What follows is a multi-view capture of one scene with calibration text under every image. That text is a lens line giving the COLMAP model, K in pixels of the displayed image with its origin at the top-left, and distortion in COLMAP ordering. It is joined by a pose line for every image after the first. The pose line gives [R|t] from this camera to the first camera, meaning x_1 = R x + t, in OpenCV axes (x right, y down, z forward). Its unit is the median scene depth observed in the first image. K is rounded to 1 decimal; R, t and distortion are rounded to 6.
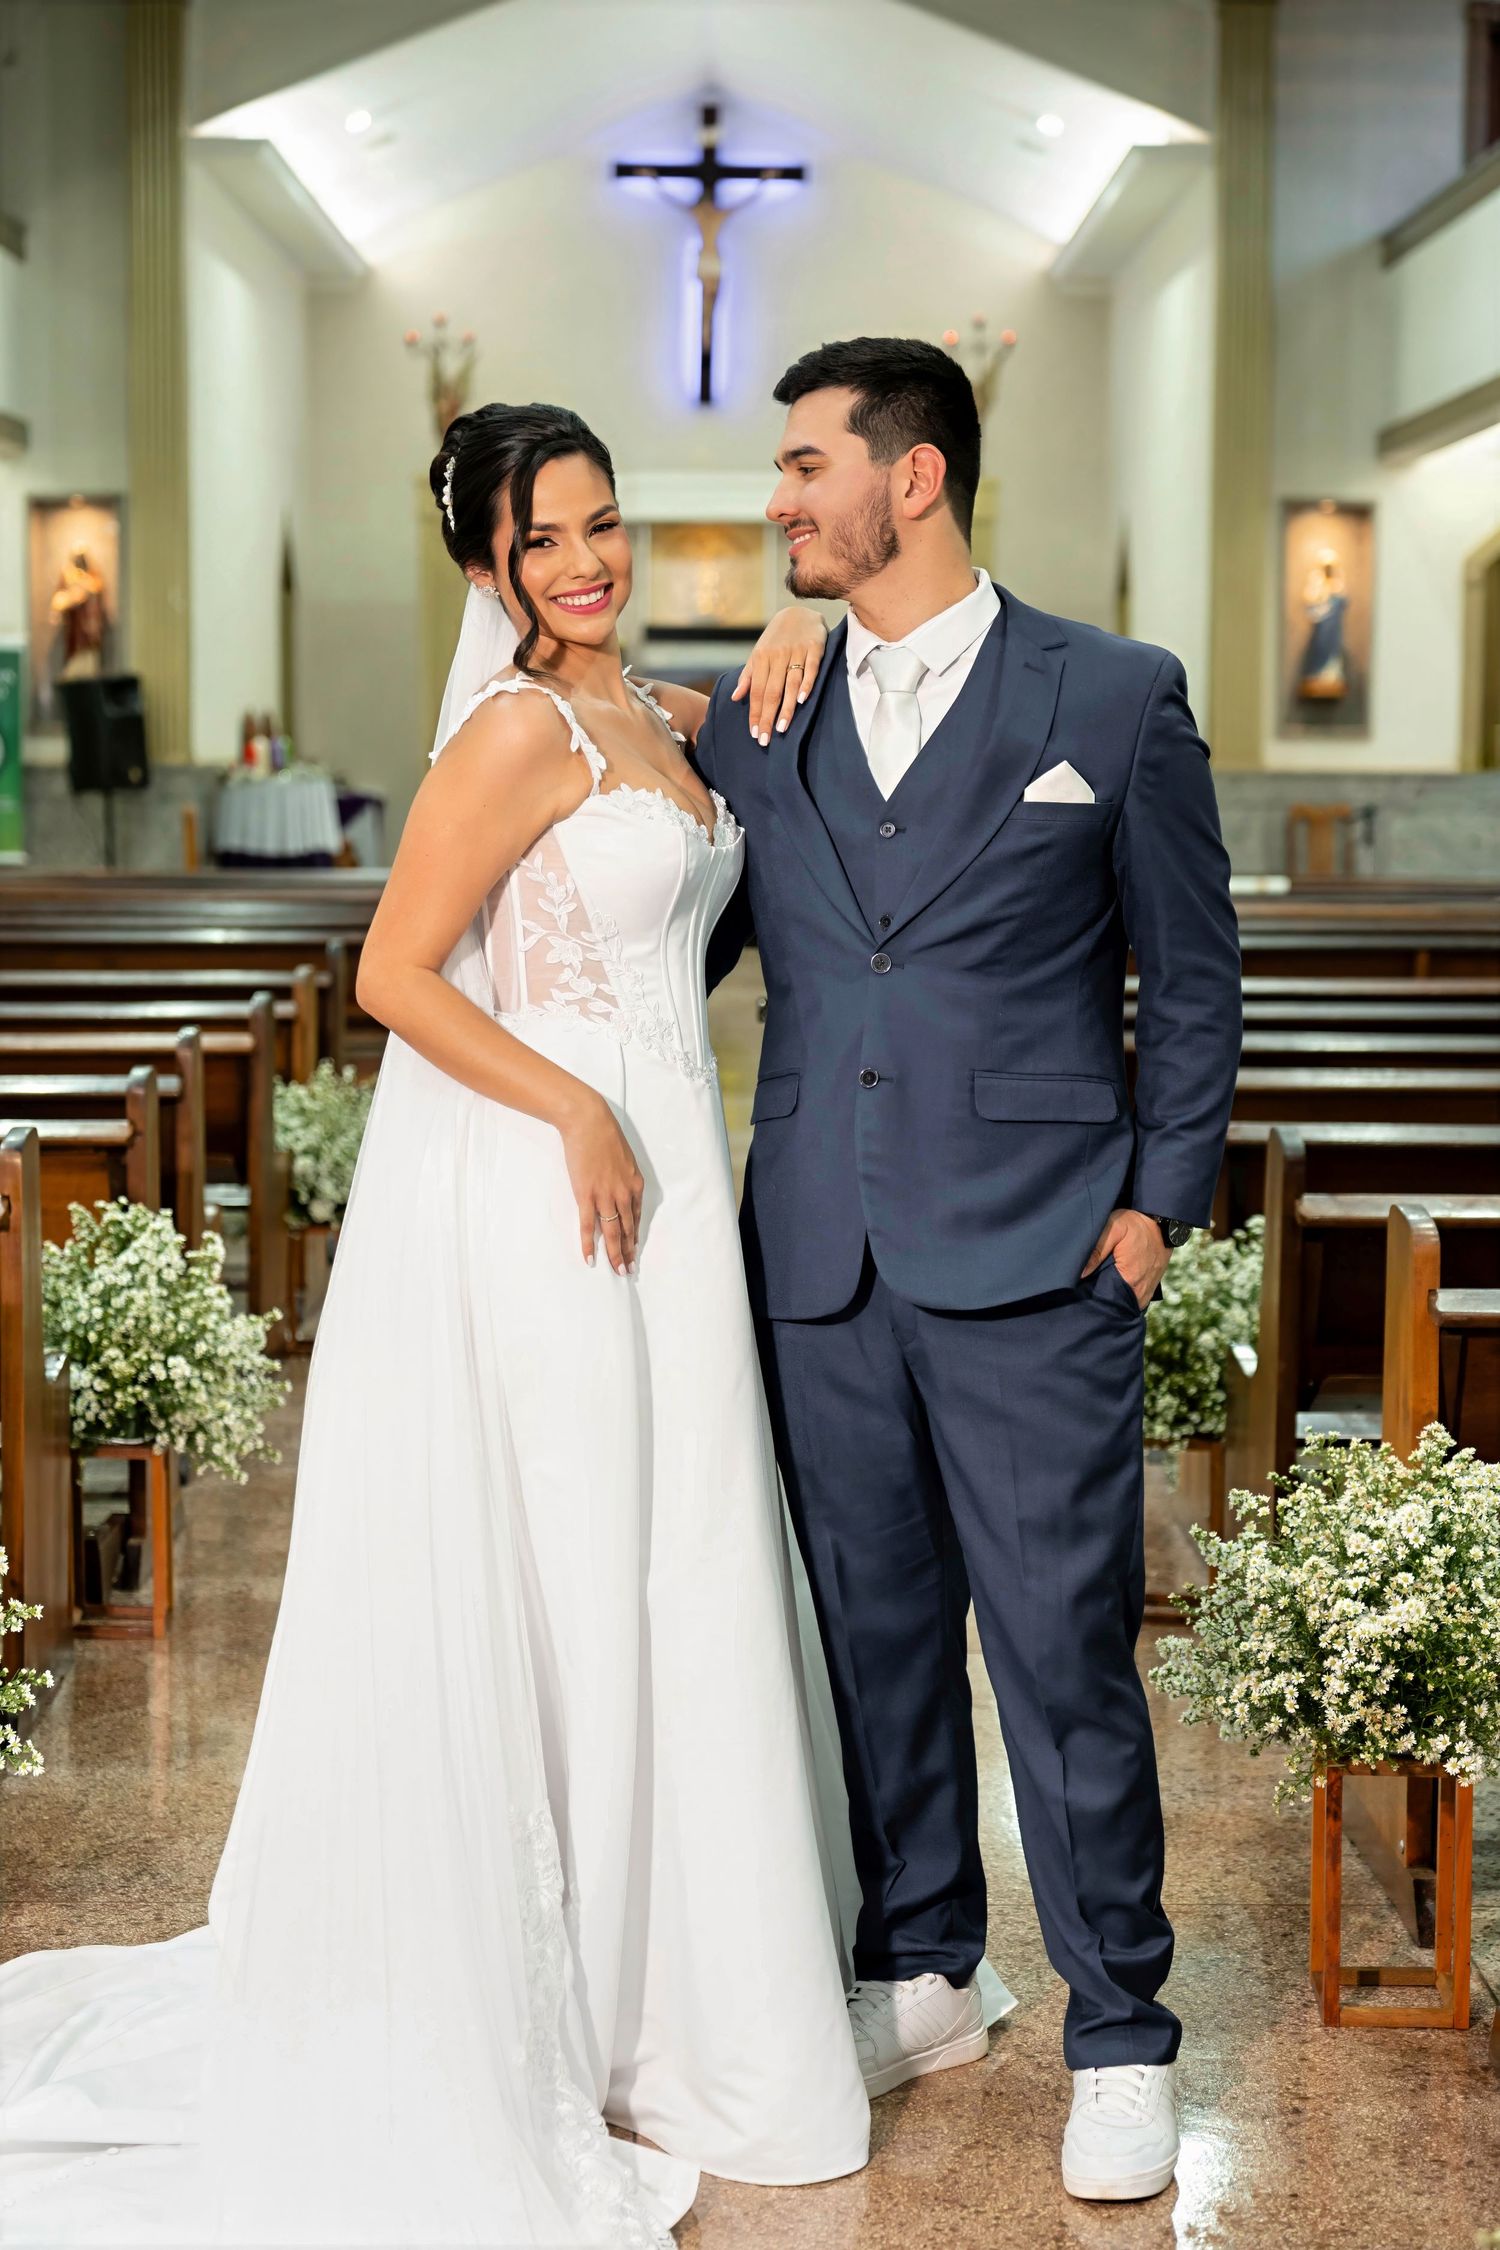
lens RADIAL K [[3559.9, 0, 750.0], [0, 3559.9, 1125.0], [0, 0, 1]] dist [-0.004022, 0.076945]
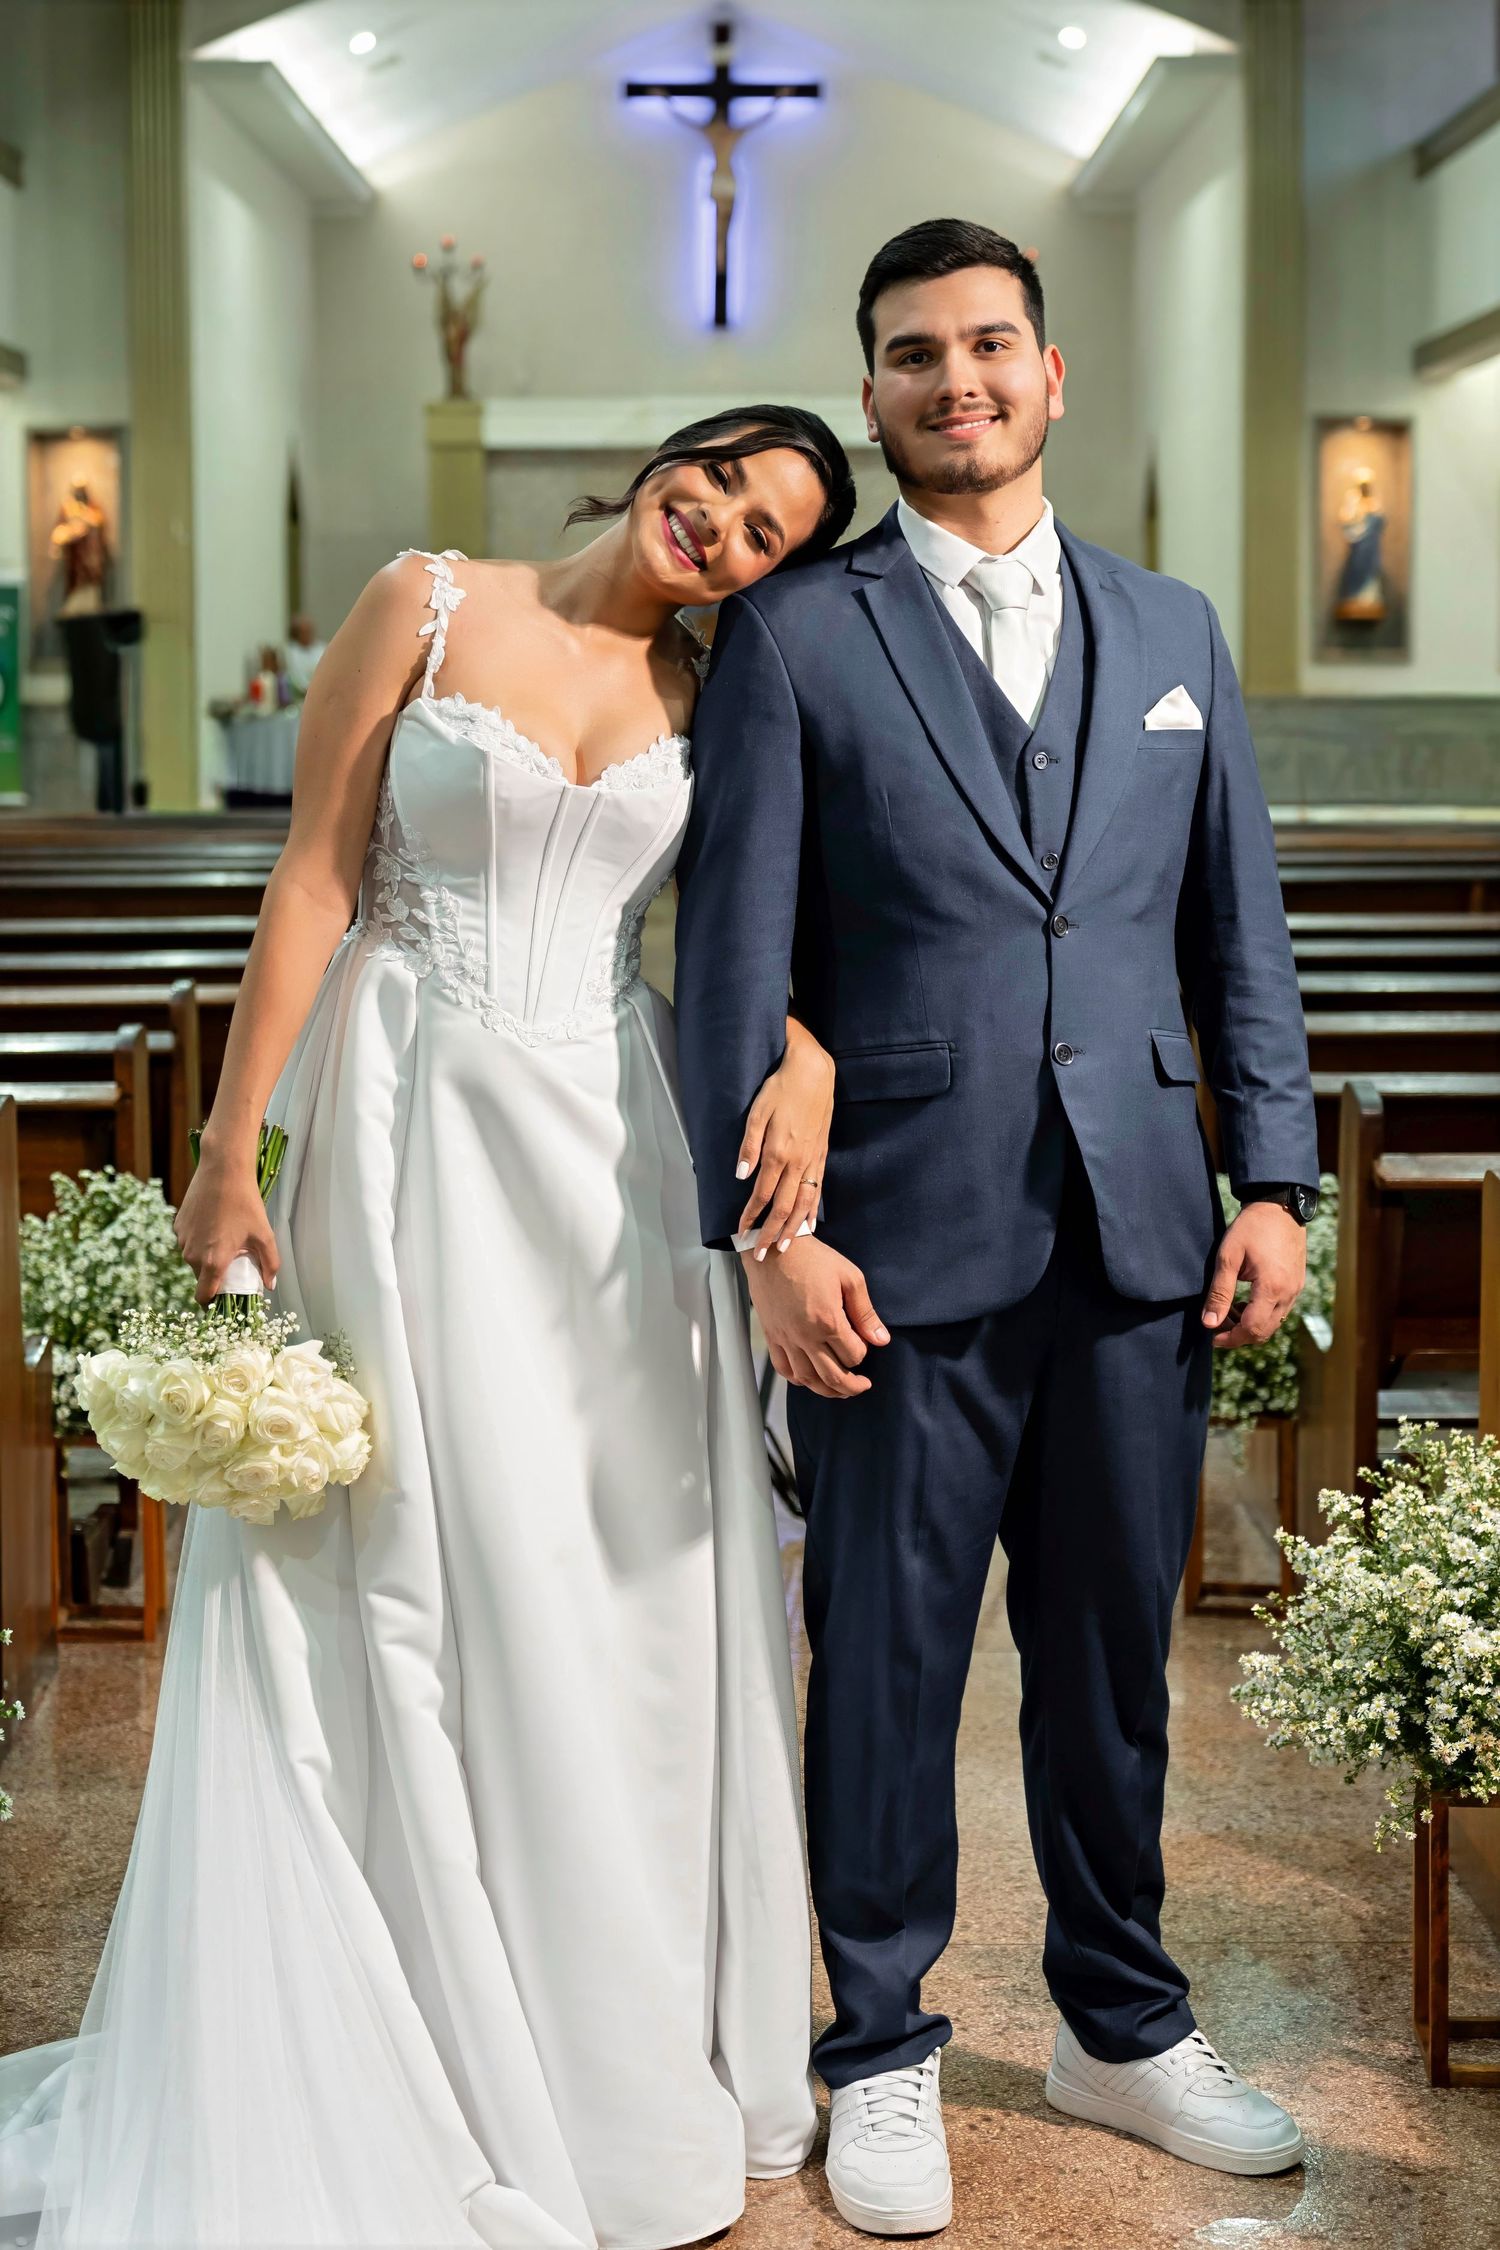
lens RADIAL K [[3327.3, 0, 724.2], [0, 3327.3, 968.9], [0, 0, 1]] dist [0.007341, -0.019865]
pose [[0.999904, -0.009791, -0.009832, -0.006015], [0.009608, 0.999784, -0.018420, -0.013912], [0.010011, 0.018324, 0.999782, 0.129565]]
